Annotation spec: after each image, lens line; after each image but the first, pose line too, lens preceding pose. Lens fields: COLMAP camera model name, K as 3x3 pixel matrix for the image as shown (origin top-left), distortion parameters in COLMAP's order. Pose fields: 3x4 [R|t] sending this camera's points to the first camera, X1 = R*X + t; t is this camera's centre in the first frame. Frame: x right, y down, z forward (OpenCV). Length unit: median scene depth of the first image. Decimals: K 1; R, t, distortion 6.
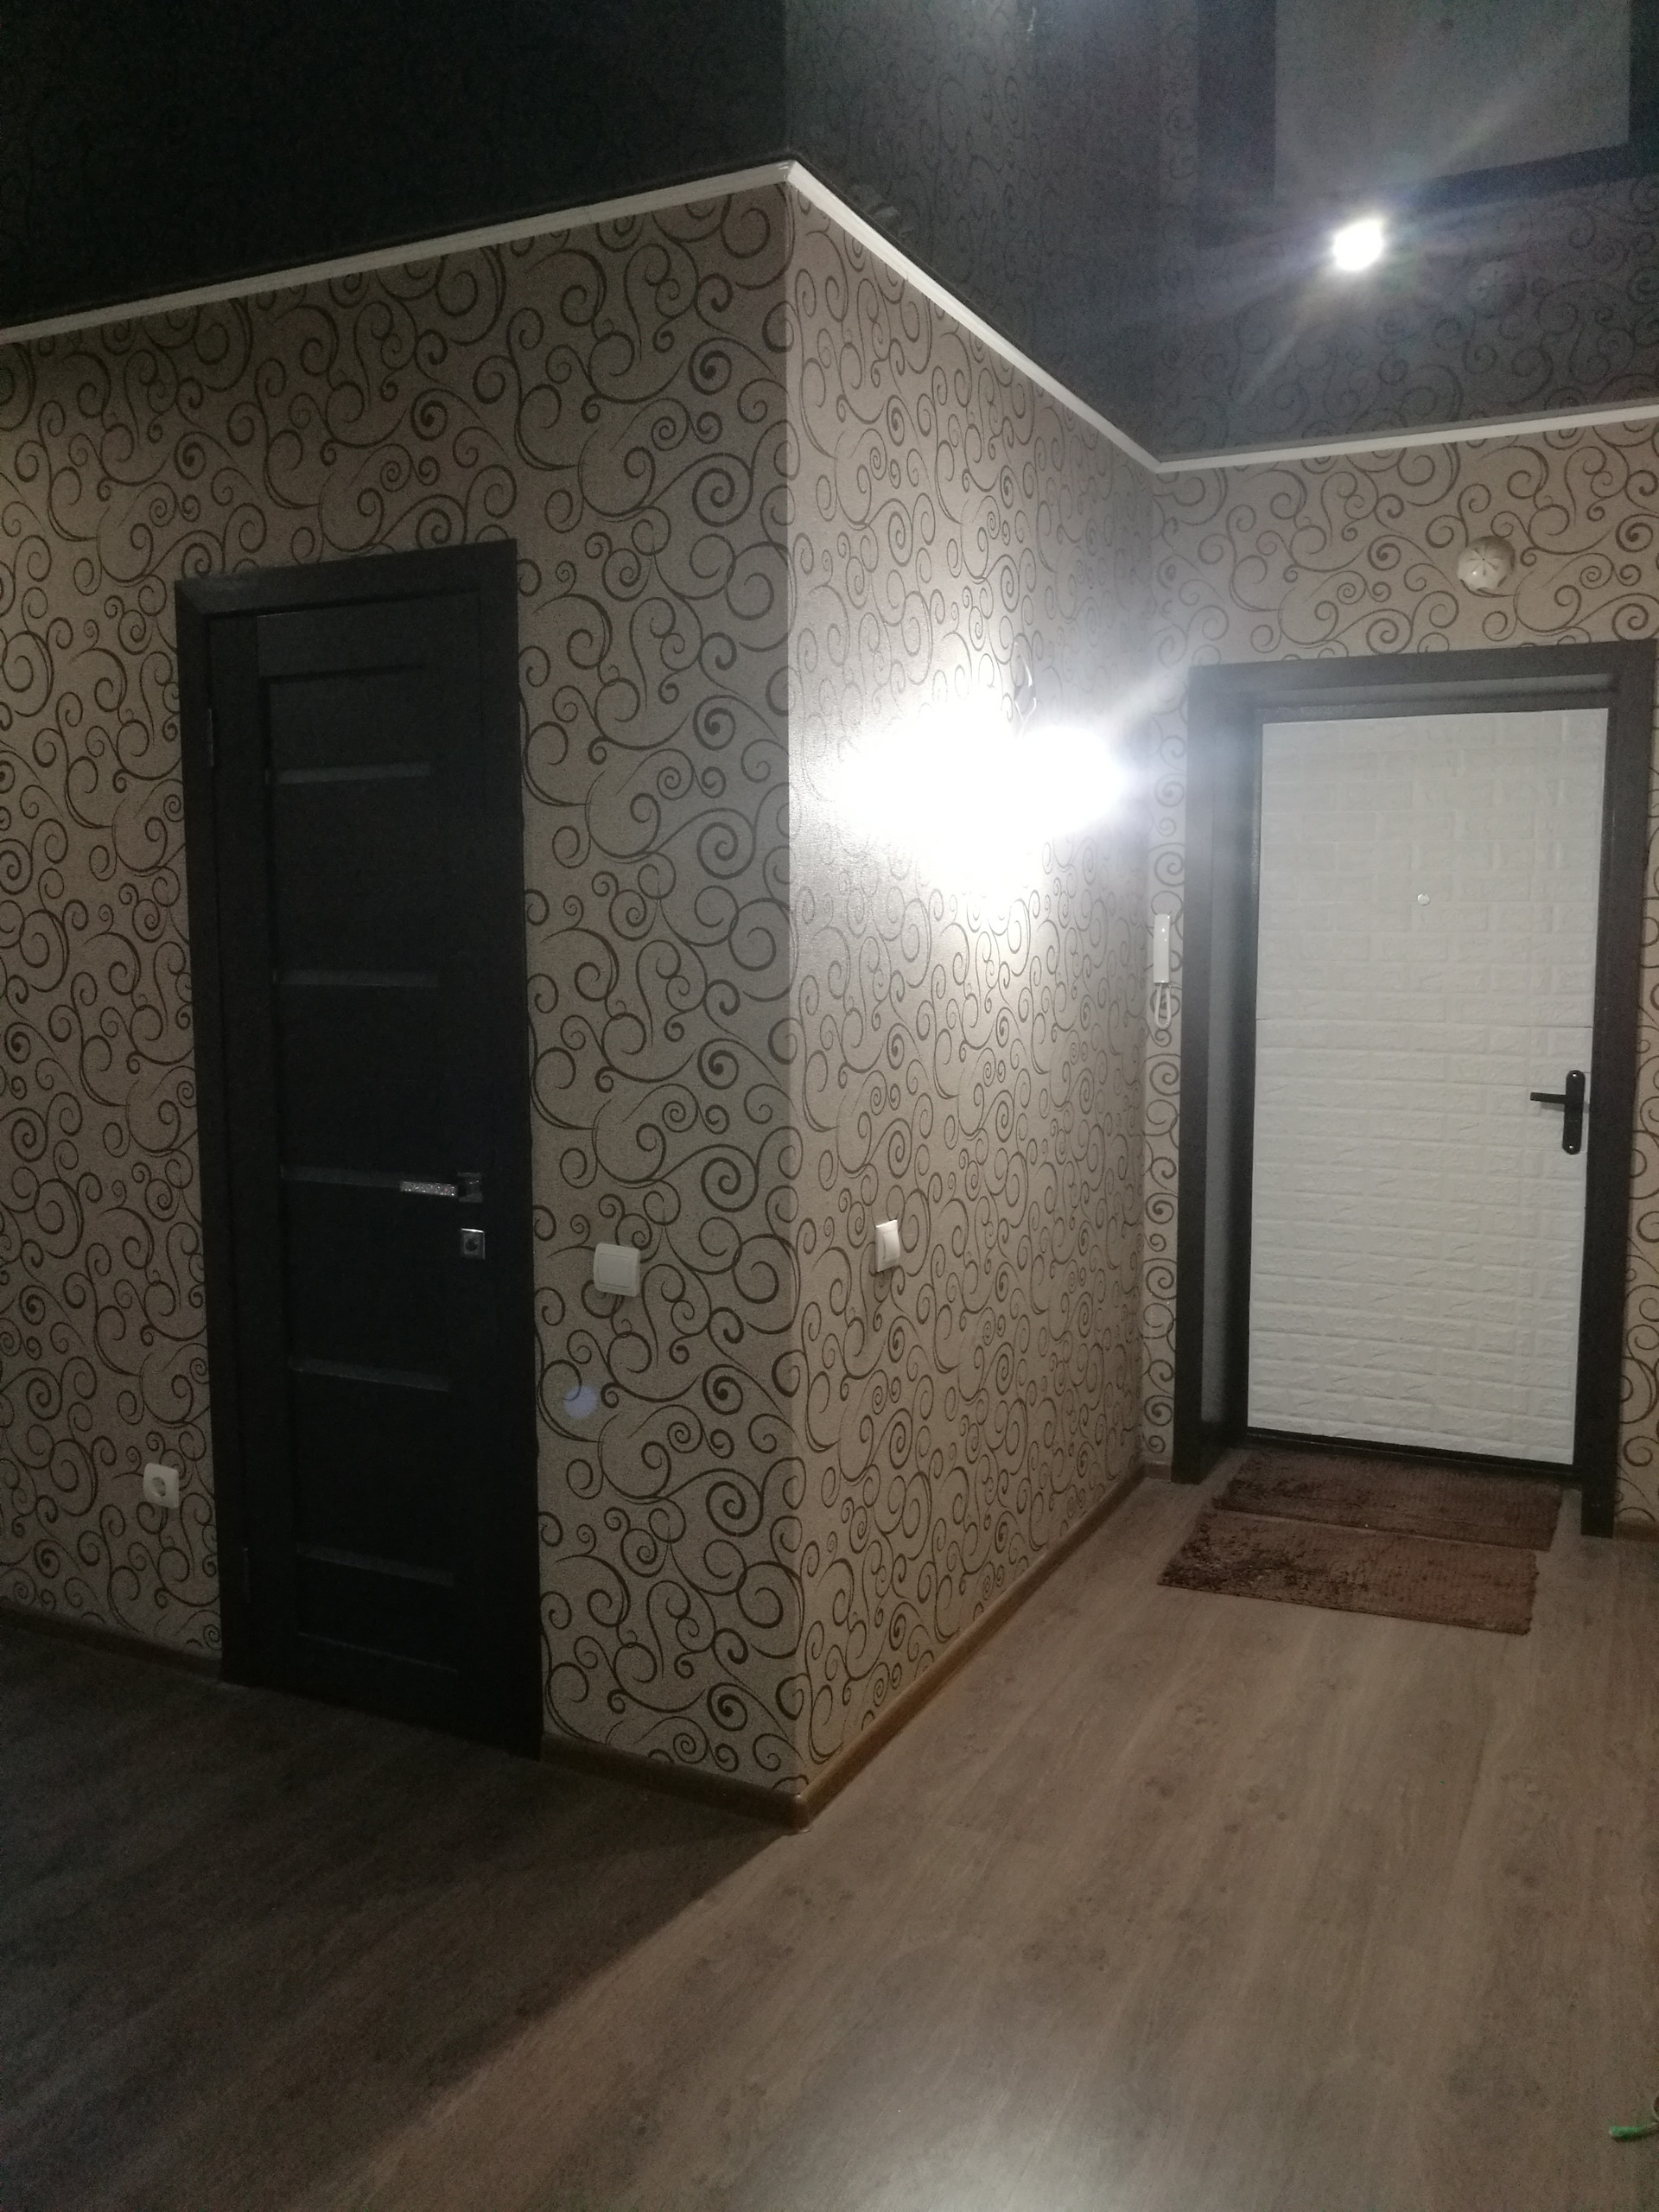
lens RADIAL K [[1769.0, 0, 829.5], [0, 1769.0, 1106.0], [0, 0, 1]] dist [0.000817, -0.101813]
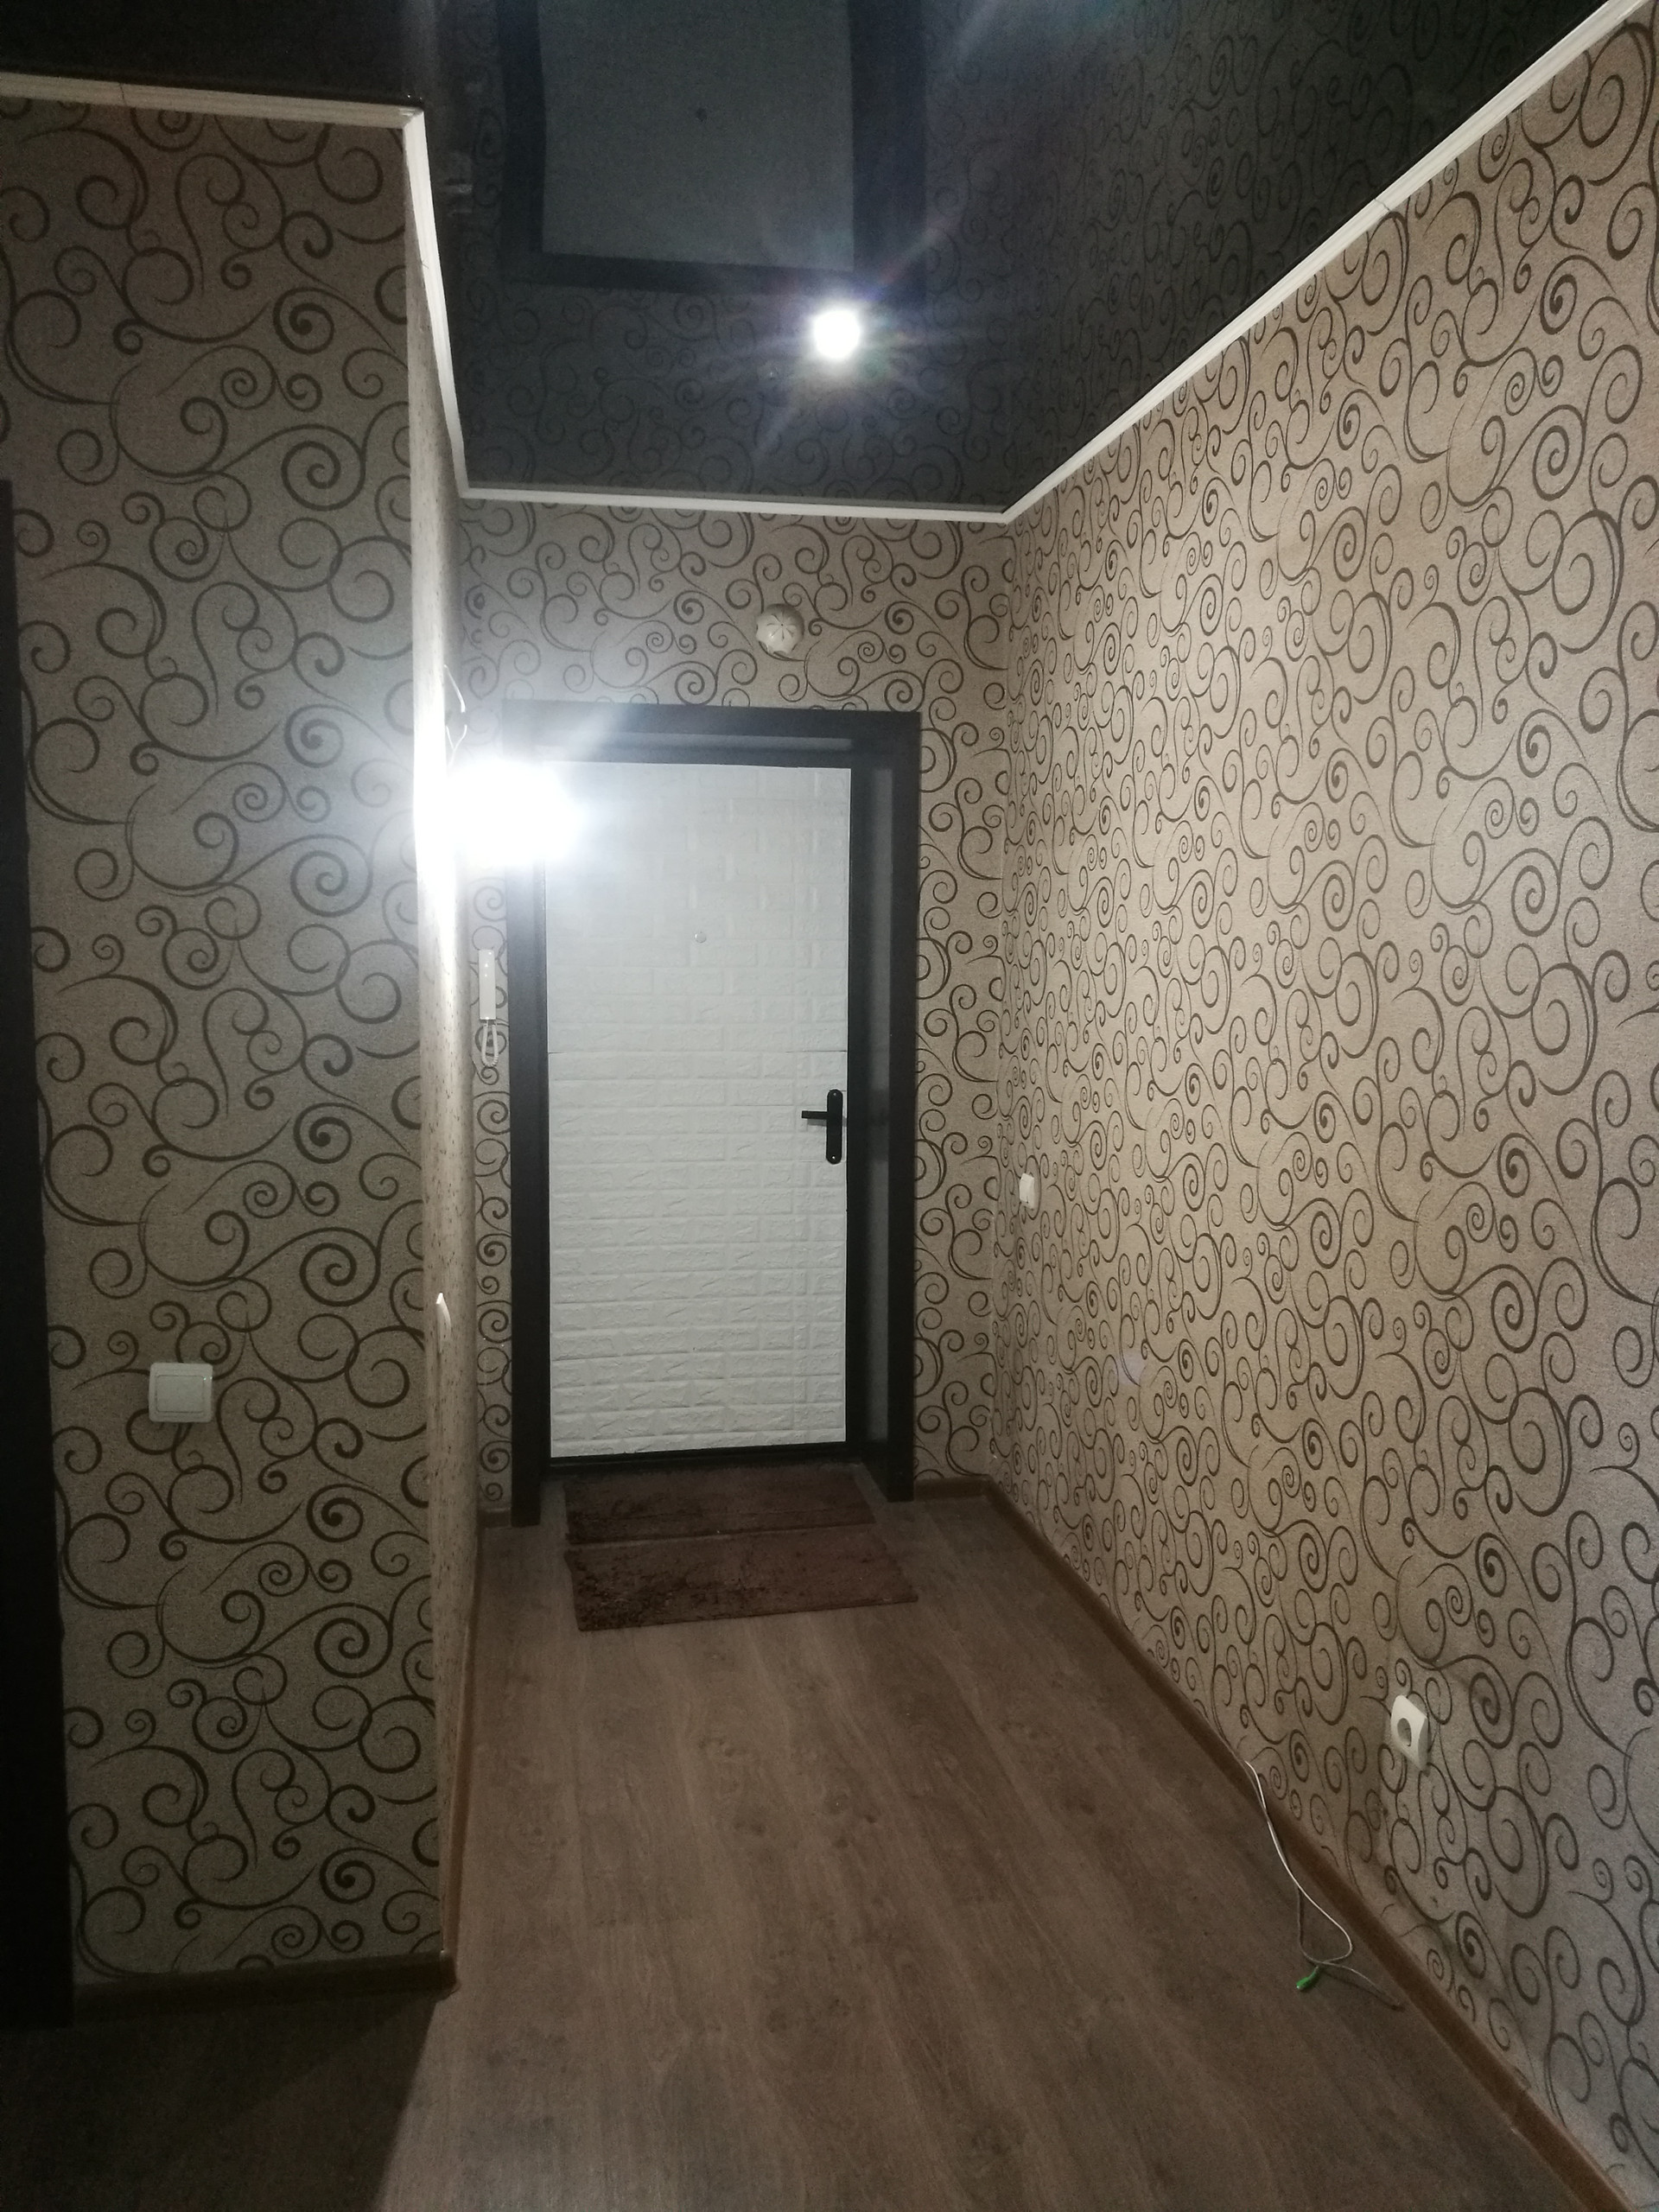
lens RADIAL K [[1751.3, 0, 829.5], [0, 1751.3, 1106.0], [0, 0, 1]] dist [-0.027620, 0.011425]
pose [[0.794951, -0.050704, 0.604551, -0.275419], [0.055094, 0.998417, 0.011291, -0.024734], [-0.604167, 0.024331, 0.796486, 0.129315]]
